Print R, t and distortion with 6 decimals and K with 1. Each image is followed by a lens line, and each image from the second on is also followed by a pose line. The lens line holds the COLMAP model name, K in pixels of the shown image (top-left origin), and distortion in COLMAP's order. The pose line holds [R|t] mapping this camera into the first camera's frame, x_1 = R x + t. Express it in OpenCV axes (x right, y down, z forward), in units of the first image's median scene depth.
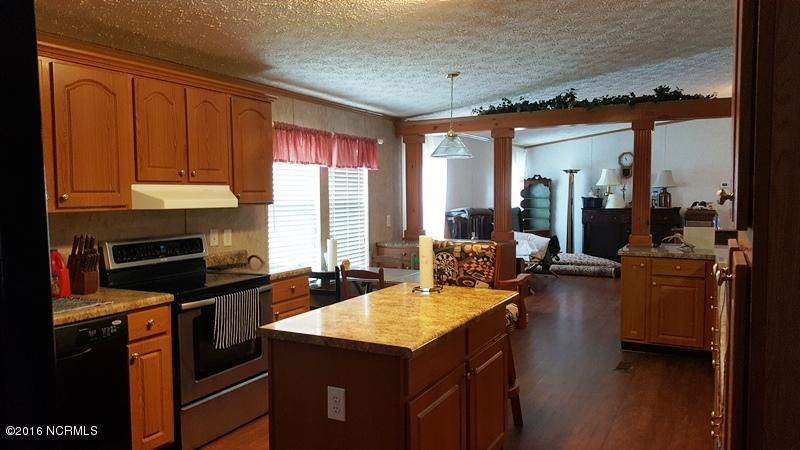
lens RADIAL K [[586.2, 0, 397.3], [0, 586.2, 233.4], [0, 0, 1]] dist [0.073713, -0.005202]
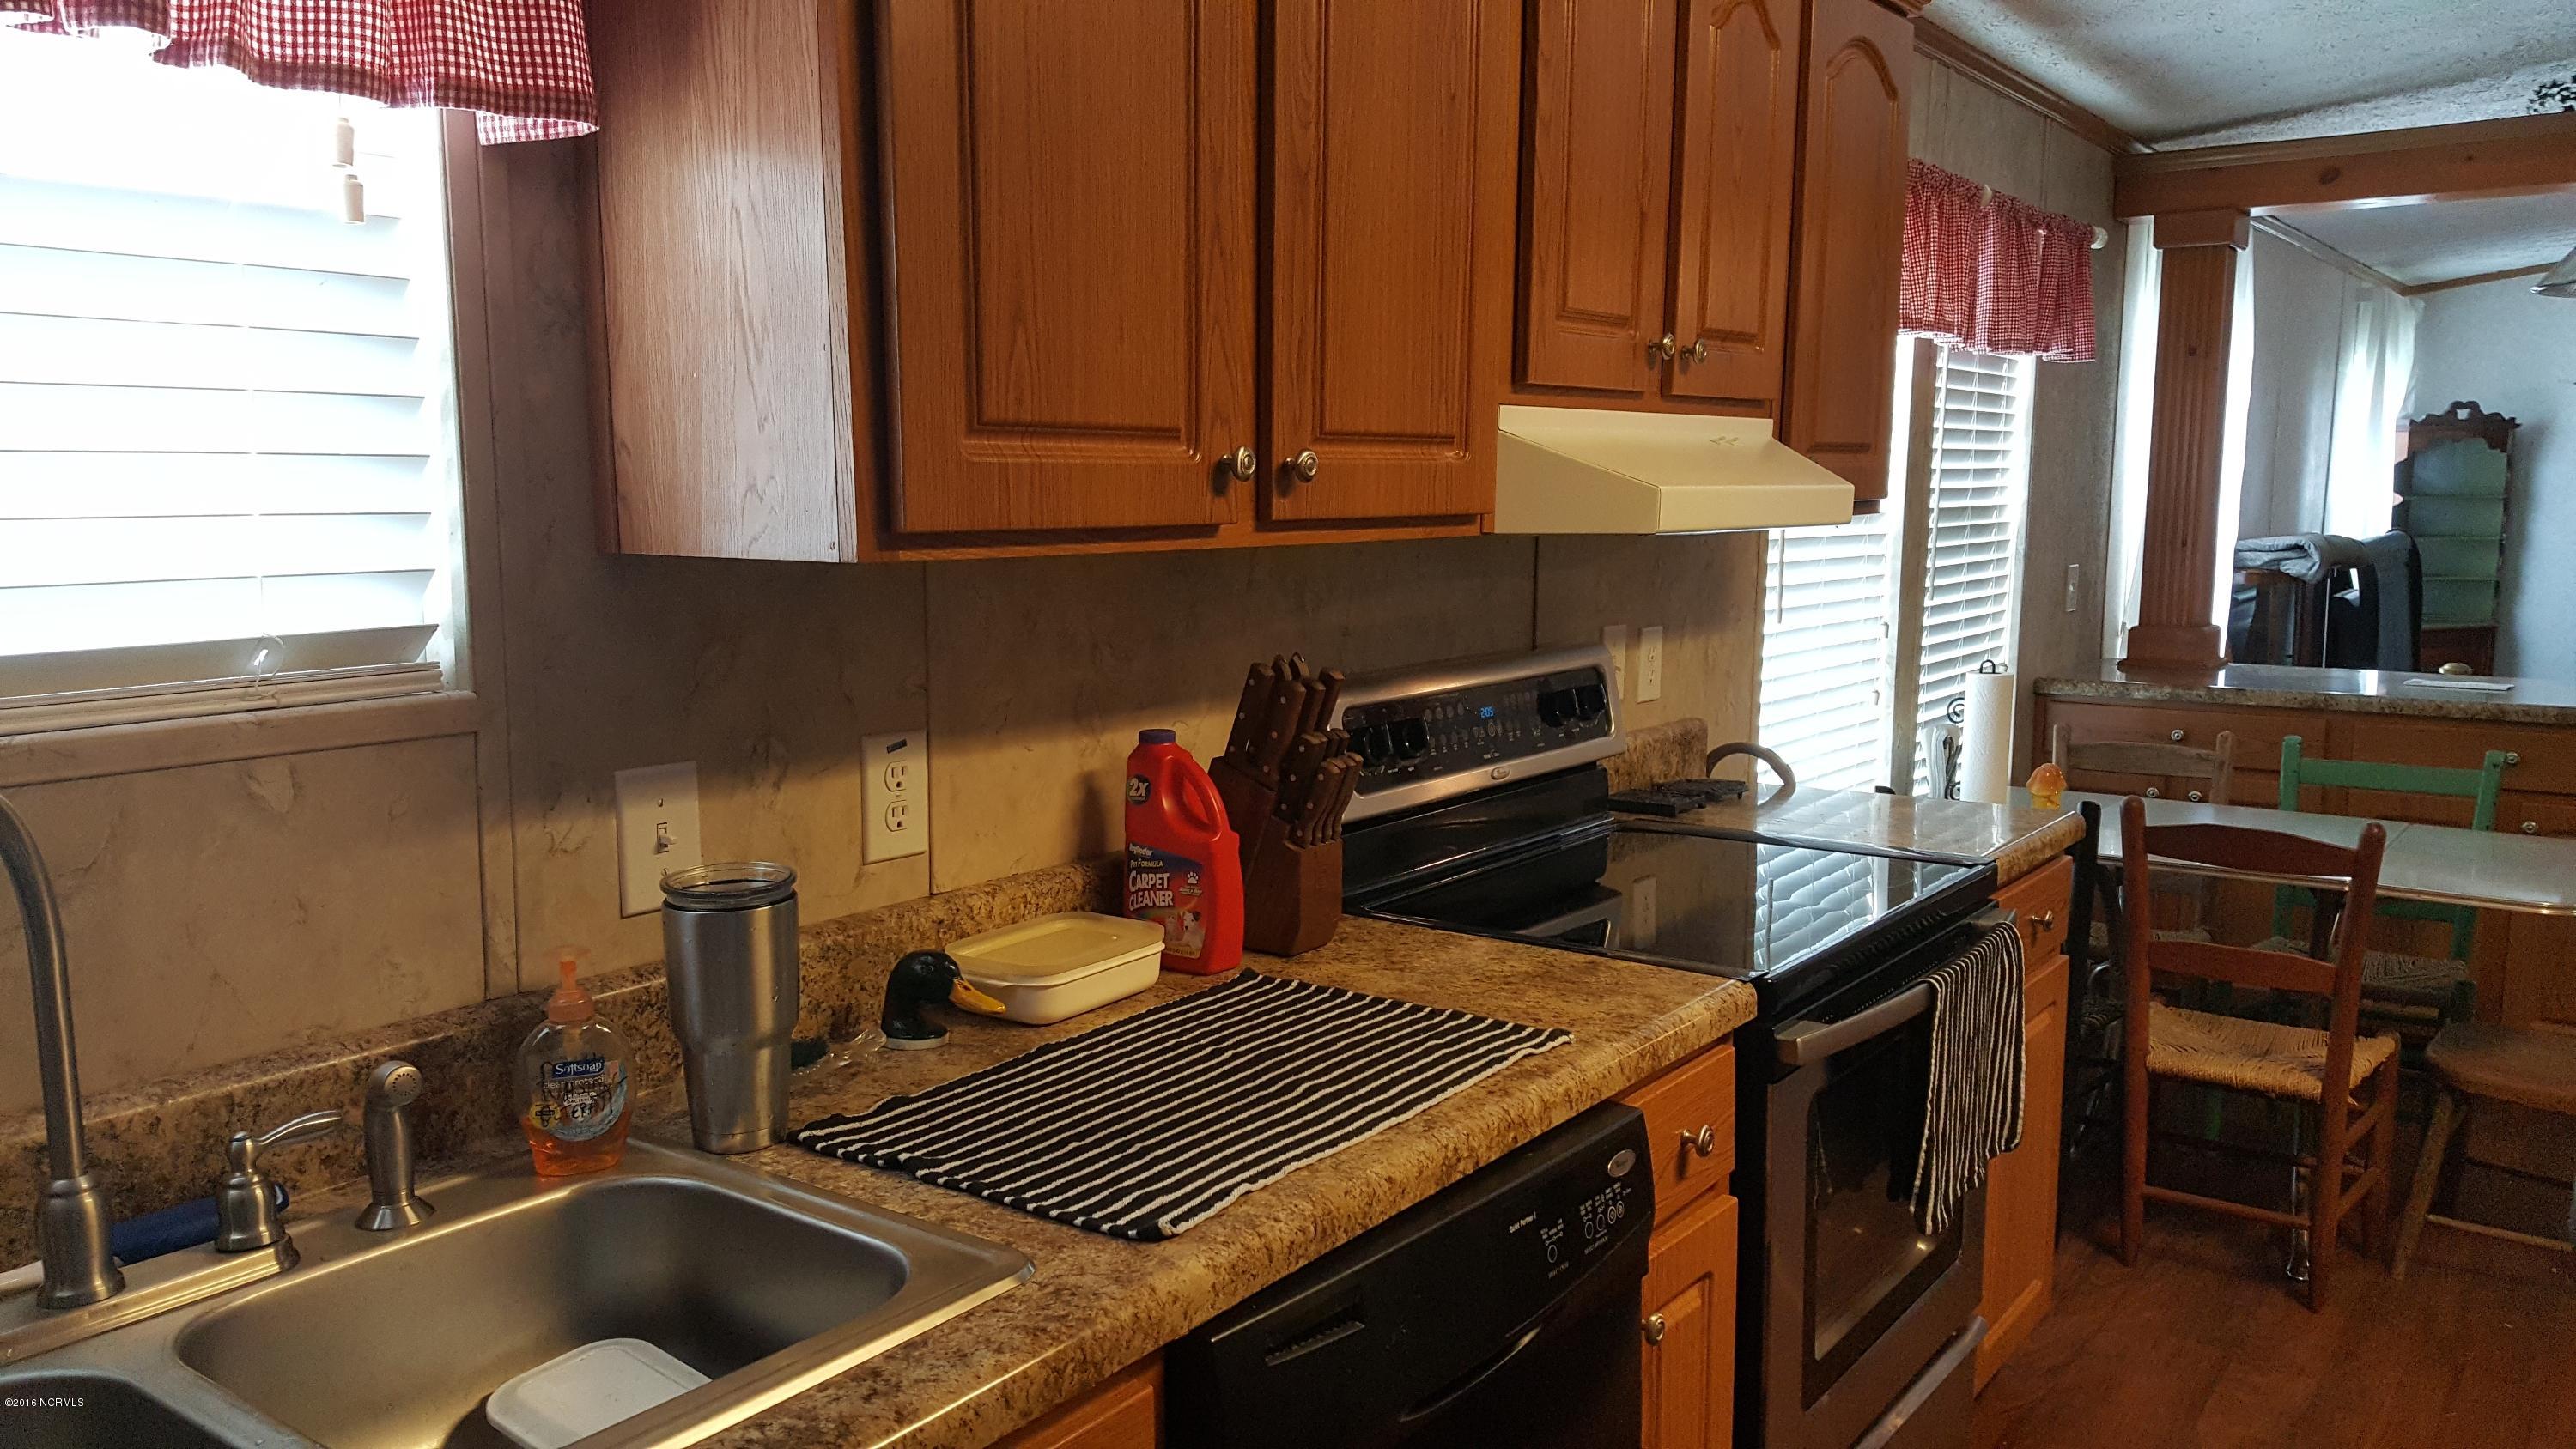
lens RADIAL K [[1887.3, 0, 1279.3], [0, 1887.3, 751.7], [0, 0, 1]] dist [0.073713, -0.005202]
pose [[0.988588, 0.032541, -0.147087, -0.346099], [-0.021484, 0.996865, 0.076145, -0.011859], [0.149104, -0.072116, 0.986188, 0.300298]]
